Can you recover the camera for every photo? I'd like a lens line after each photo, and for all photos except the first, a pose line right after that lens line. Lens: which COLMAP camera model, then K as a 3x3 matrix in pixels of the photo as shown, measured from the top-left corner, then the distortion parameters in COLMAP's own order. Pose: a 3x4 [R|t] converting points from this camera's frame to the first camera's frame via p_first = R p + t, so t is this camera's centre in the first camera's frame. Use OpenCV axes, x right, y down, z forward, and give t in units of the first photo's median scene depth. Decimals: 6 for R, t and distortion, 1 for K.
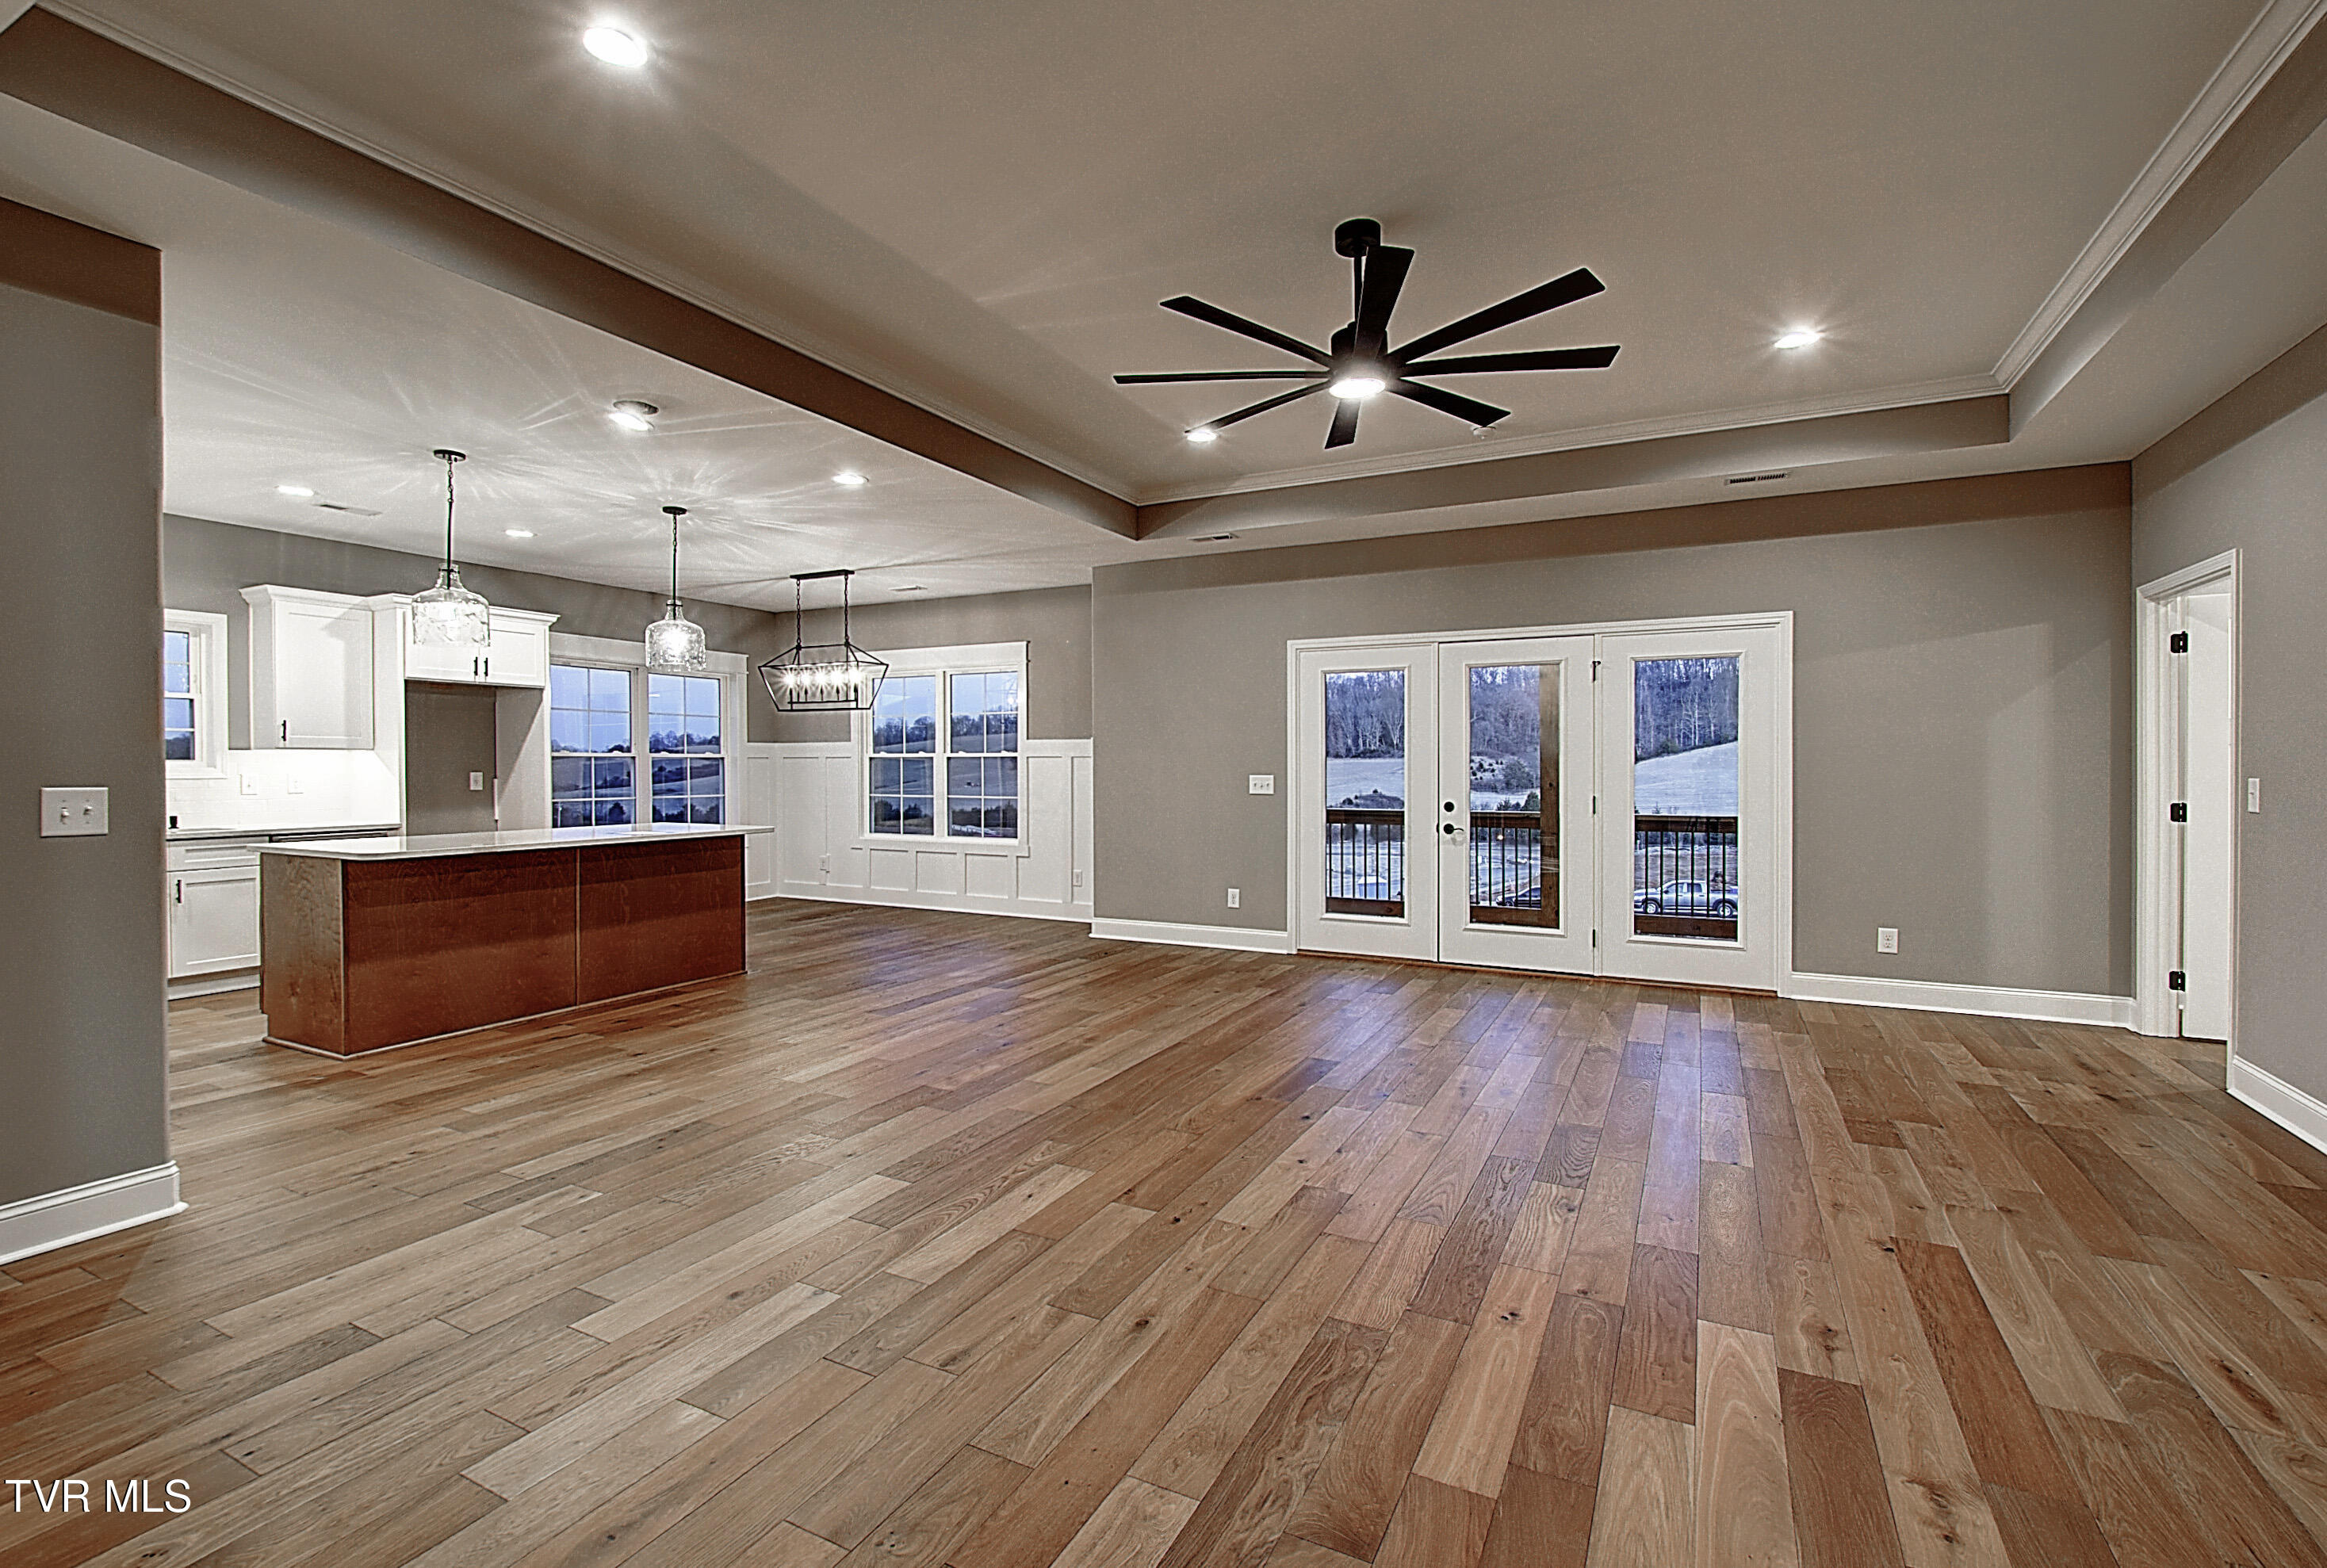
lens RADIAL K [[1038.8, 0, 1159.4], [0, 1038.8, 782.4], [0, 0, 1]] dist [-0.010499, 0.001044]
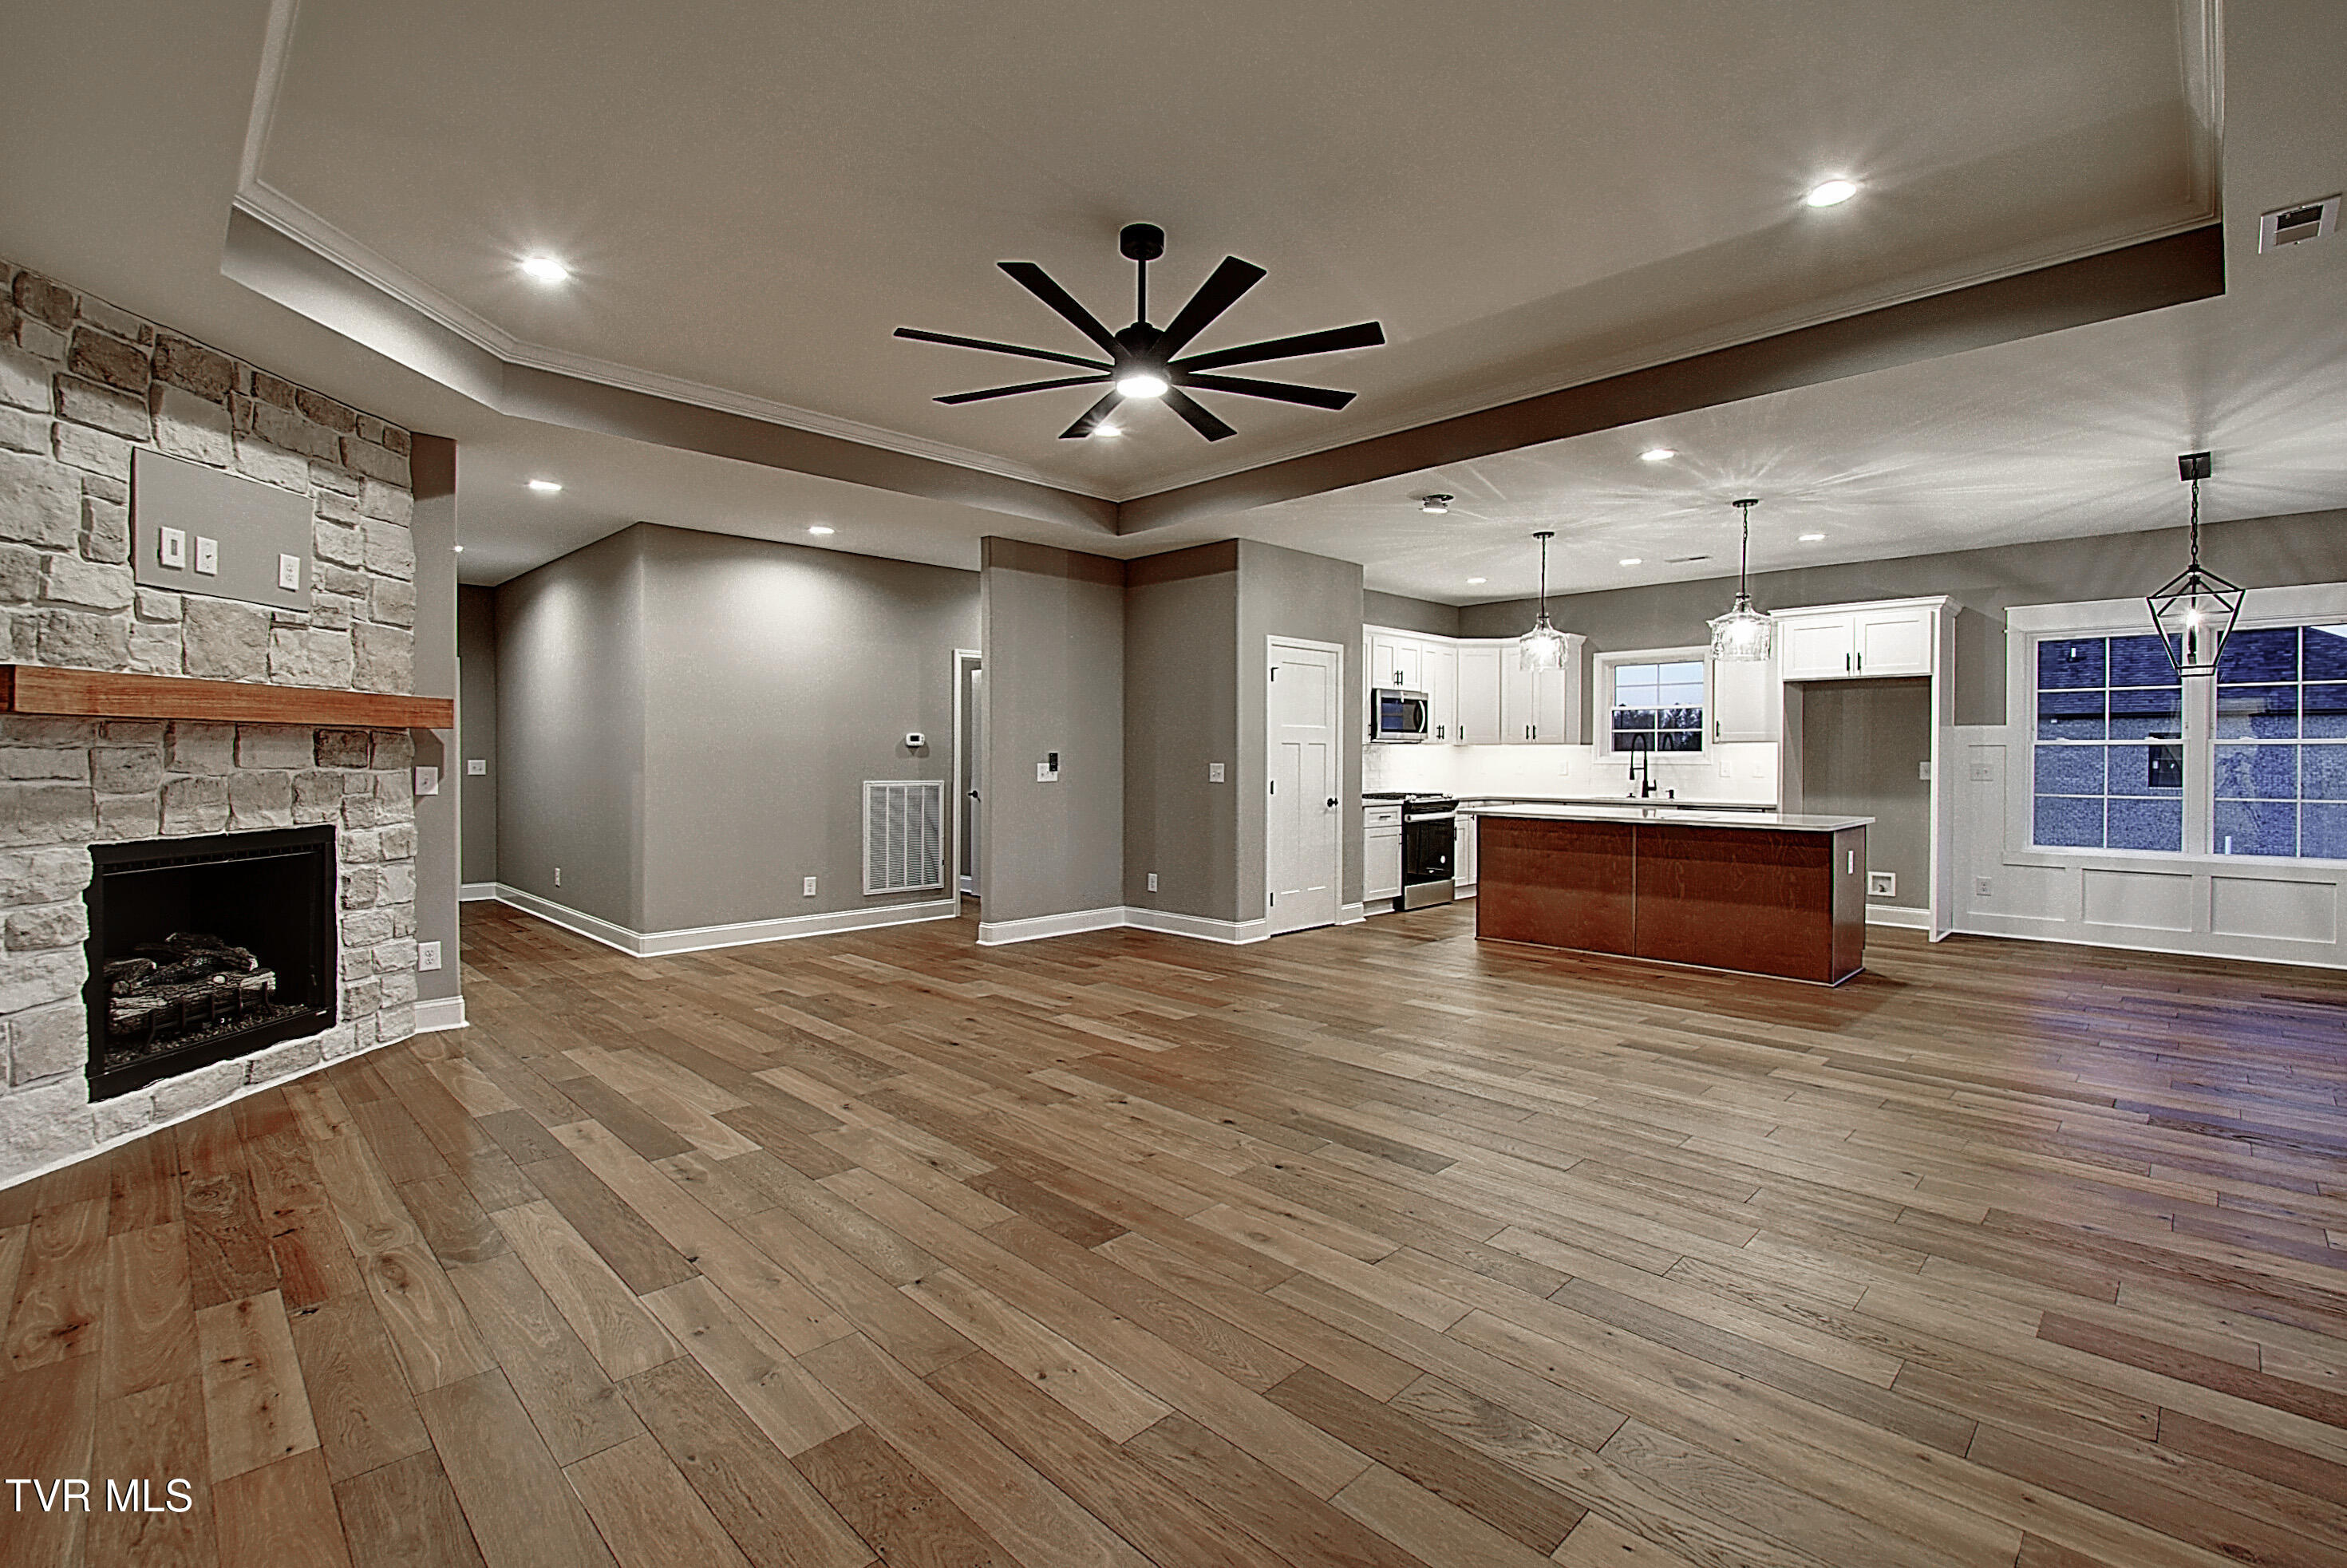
lens RADIAL K [[1047.8, 0, 1161.1], [0, 1047.8, 764.5], [0, 0, 1]] dist [-0.010499, 0.001044]
pose [[-0.308186, 0.008620, -0.951287, 0.623461], [-0.017099, 0.999747, 0.014599, -0.011444], [0.951173, 0.020765, -0.307960, 0.711936]]
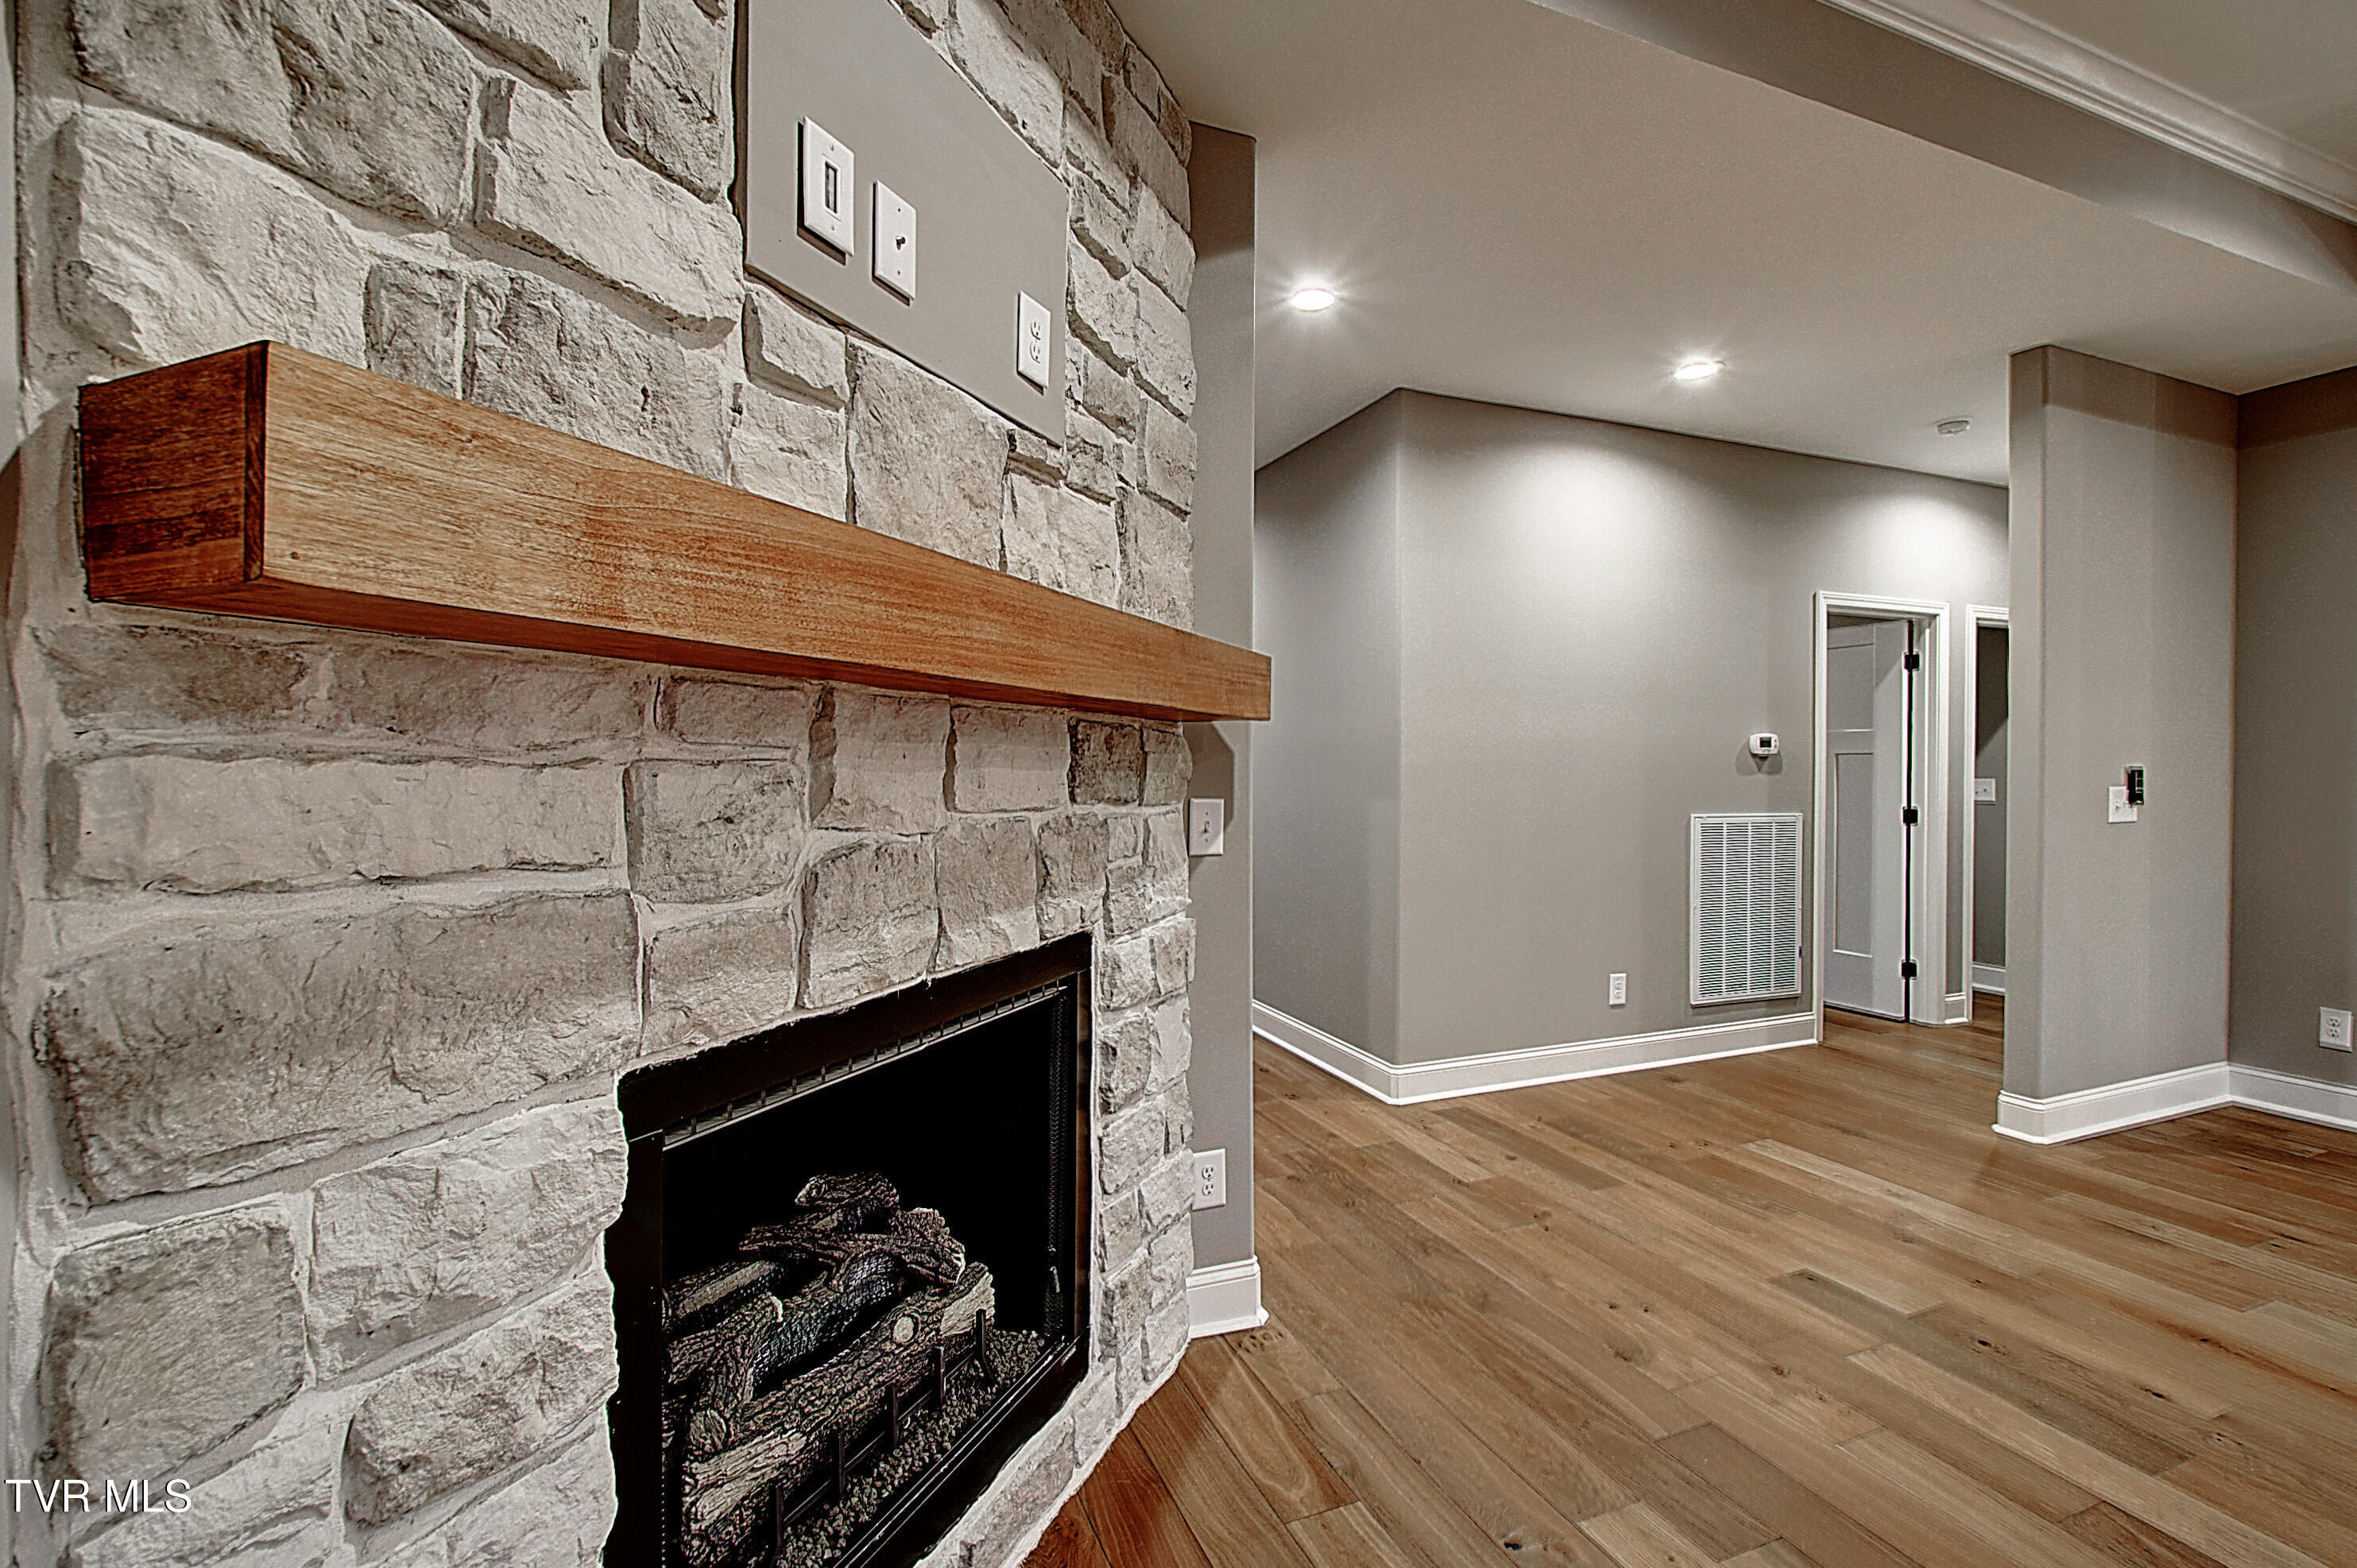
lens RADIAL K [[1060.6, 0, 1187.2], [0, 1060.6, 774.3], [0, 0, 1]] dist [0.001957, -0.002080]
pose [[-0.647850, 0.004791, -0.761753, 0.462283], [-0.014381, 0.999725, 0.018518, -0.007559], [0.761632, 0.022952, -0.647603, 0.403024]]
